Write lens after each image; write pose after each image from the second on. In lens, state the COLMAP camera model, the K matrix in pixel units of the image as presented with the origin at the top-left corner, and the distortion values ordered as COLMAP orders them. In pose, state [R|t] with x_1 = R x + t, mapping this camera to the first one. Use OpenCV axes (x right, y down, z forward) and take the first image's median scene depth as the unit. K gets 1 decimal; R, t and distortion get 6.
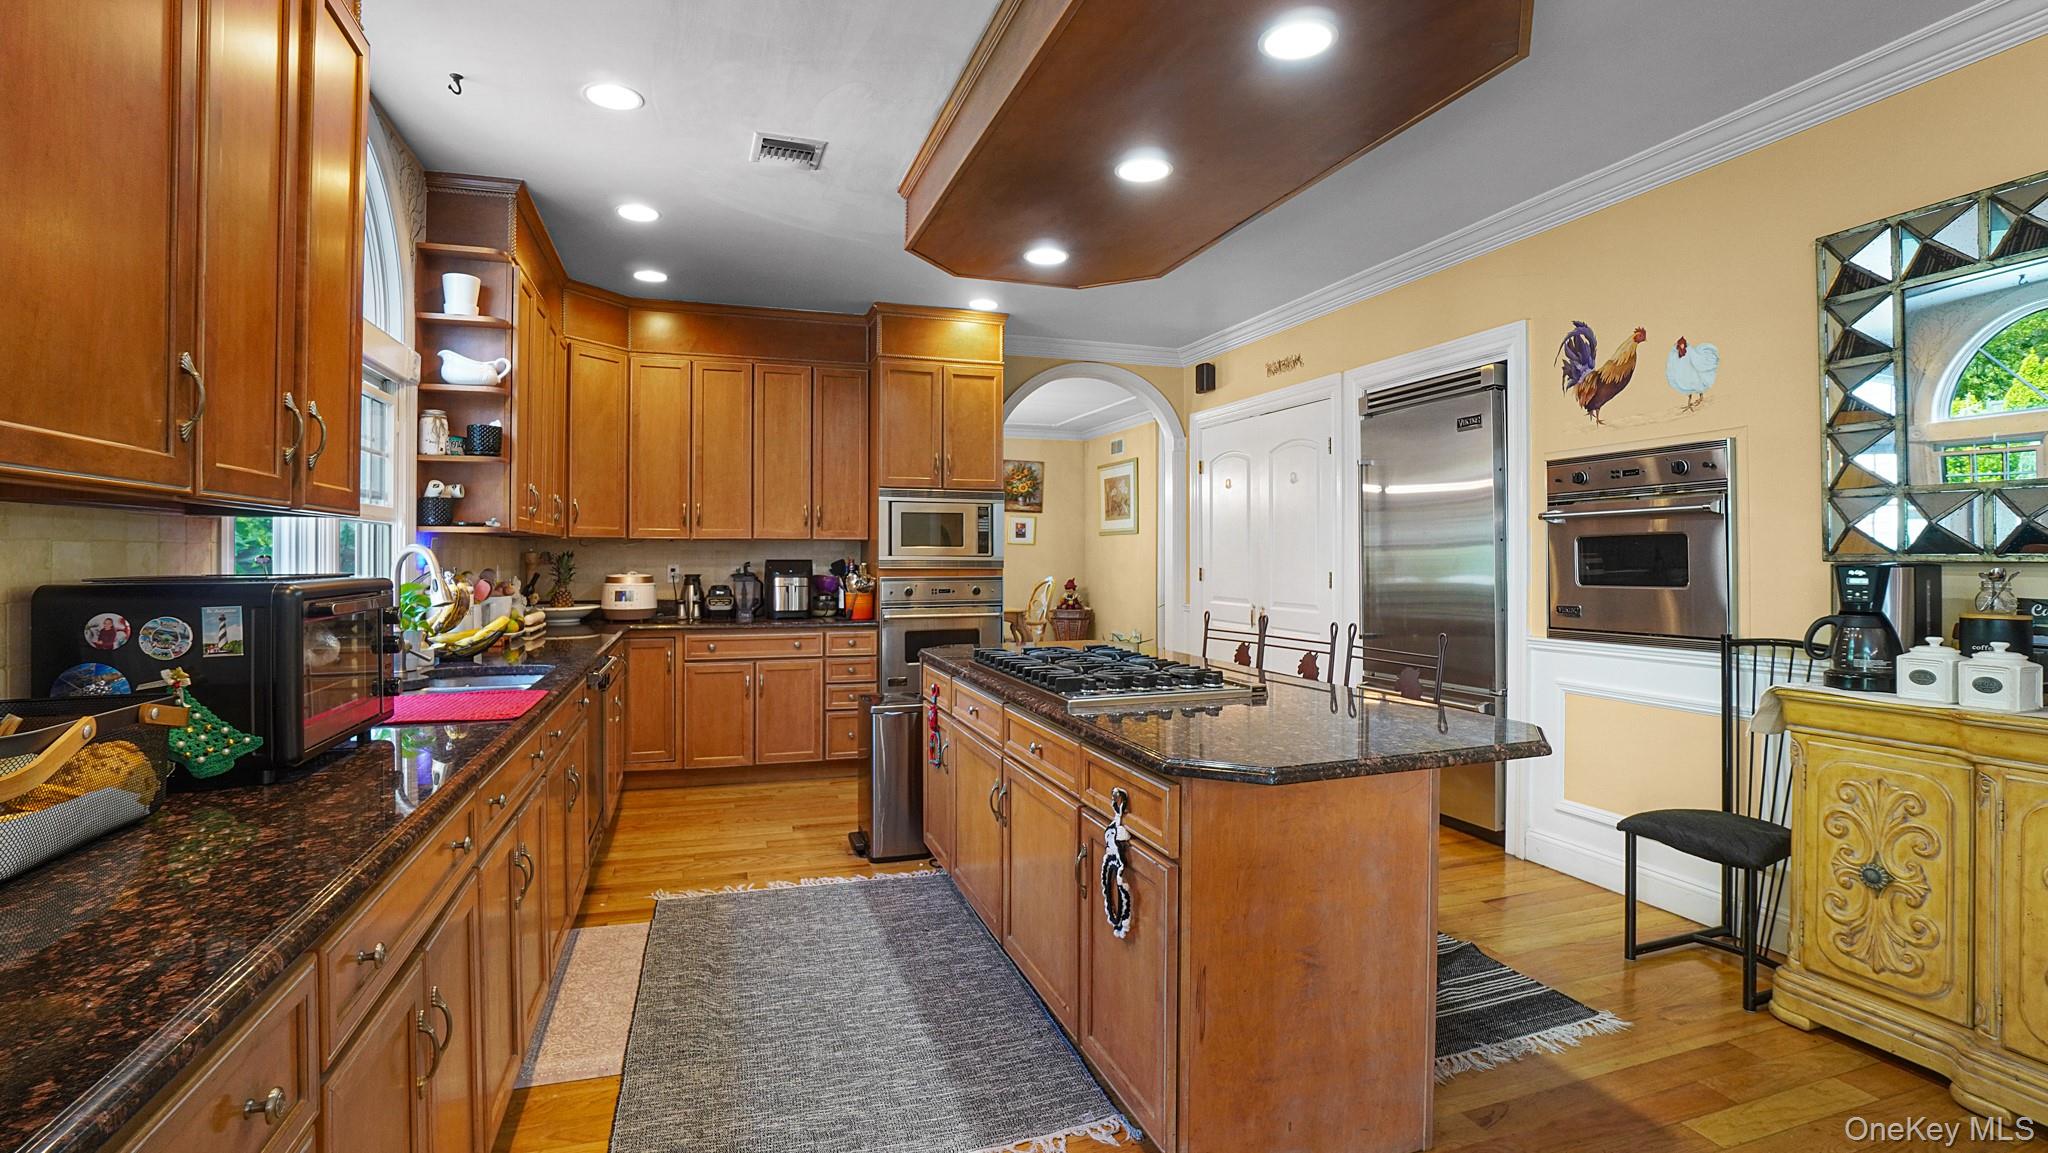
lens RADIAL K [[940.4, 0, 1011.2], [0, 940.4, 556.4], [0, 0, 1]] dist [-0.032612, 0.014607]
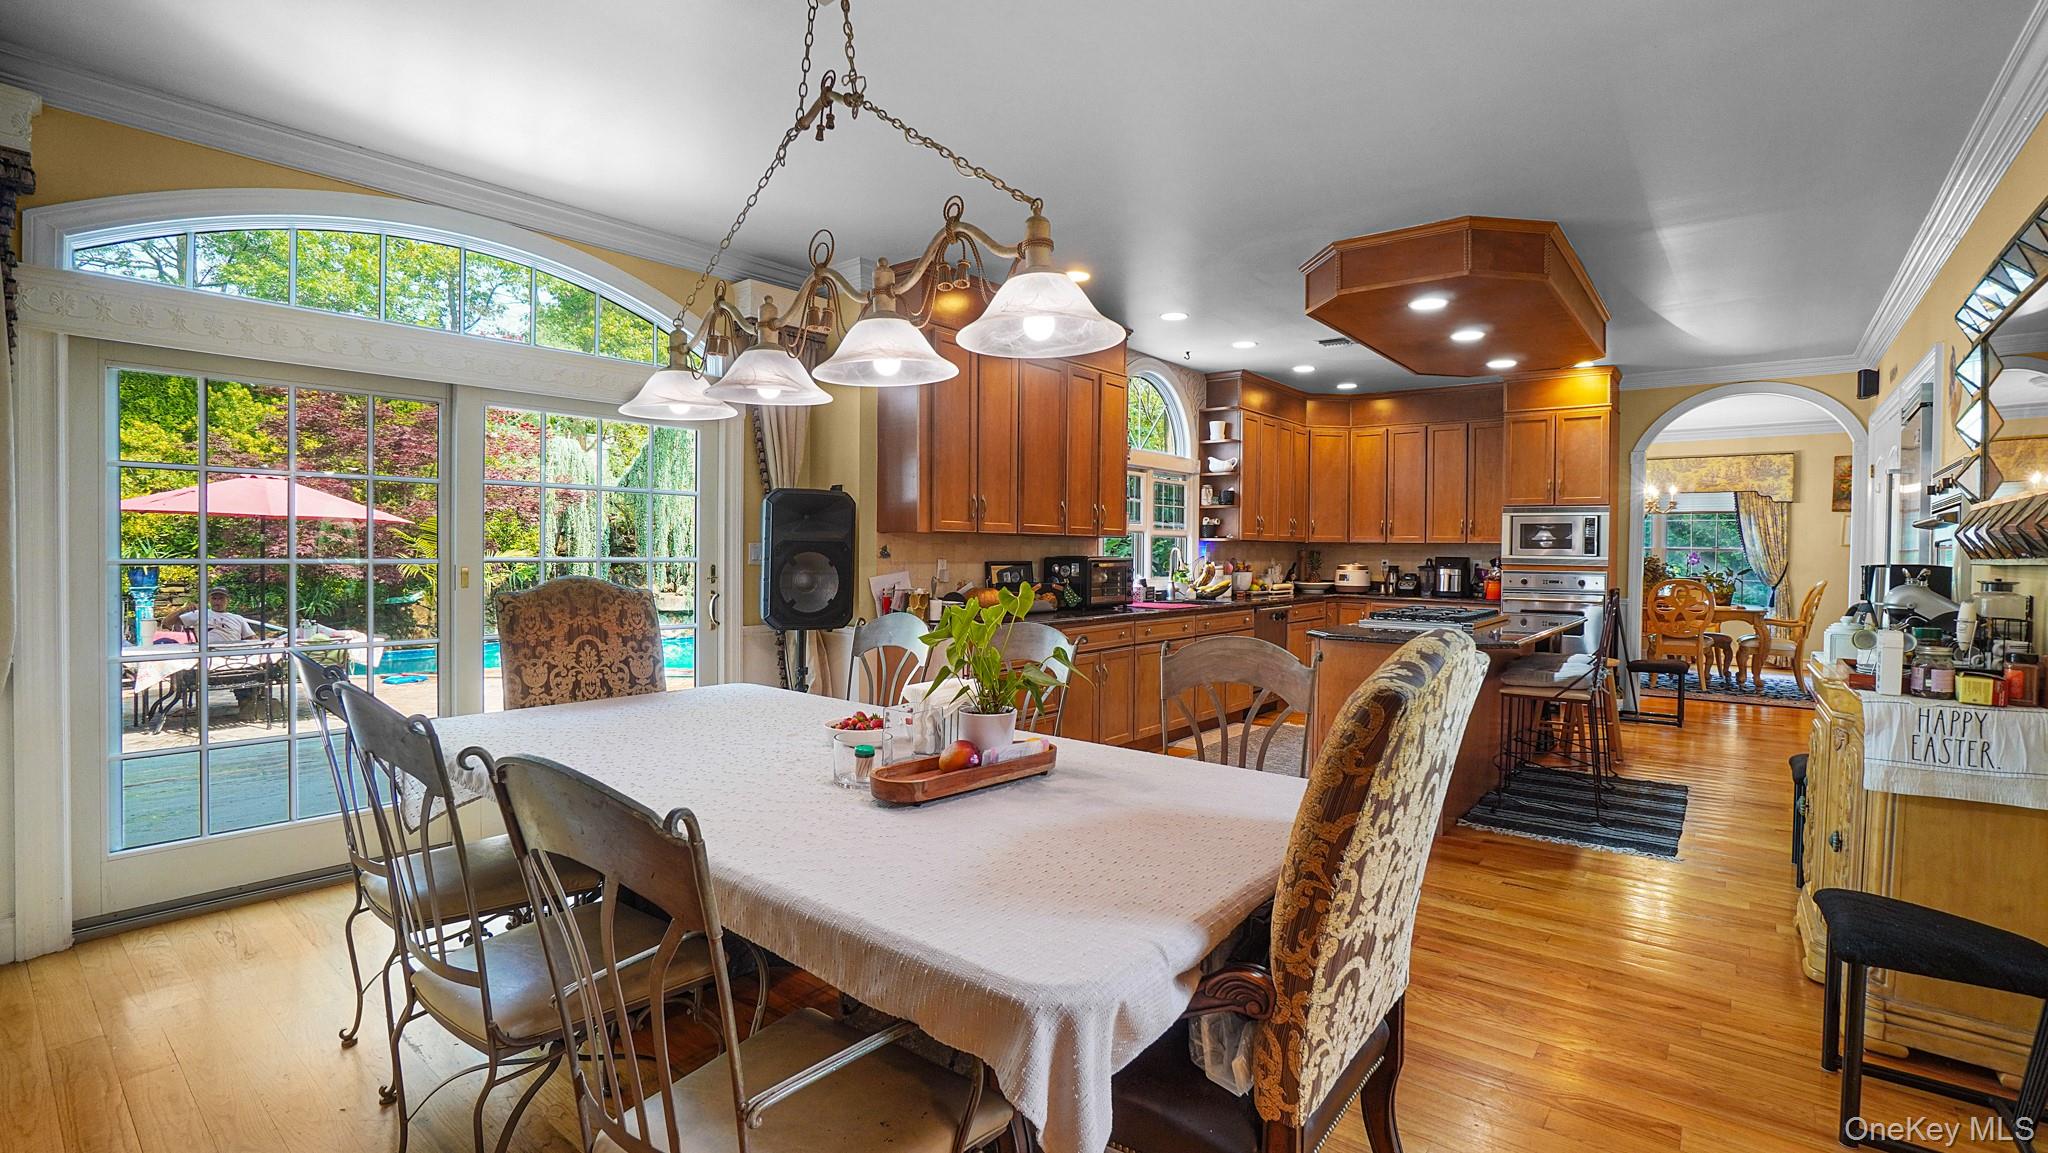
lens RADIAL K [[940.4, 0, 1027.1], [0, 940.4, 571.7], [0, 0, 1]] dist [-0.032612, 0.014607]
pose [[0.550030, 0.024254, -0.834792, 0.658913], [-0.010860, 0.999701, 0.021890, 0.001787], [0.835074, -0.002975, 0.550129, -0.375423]]
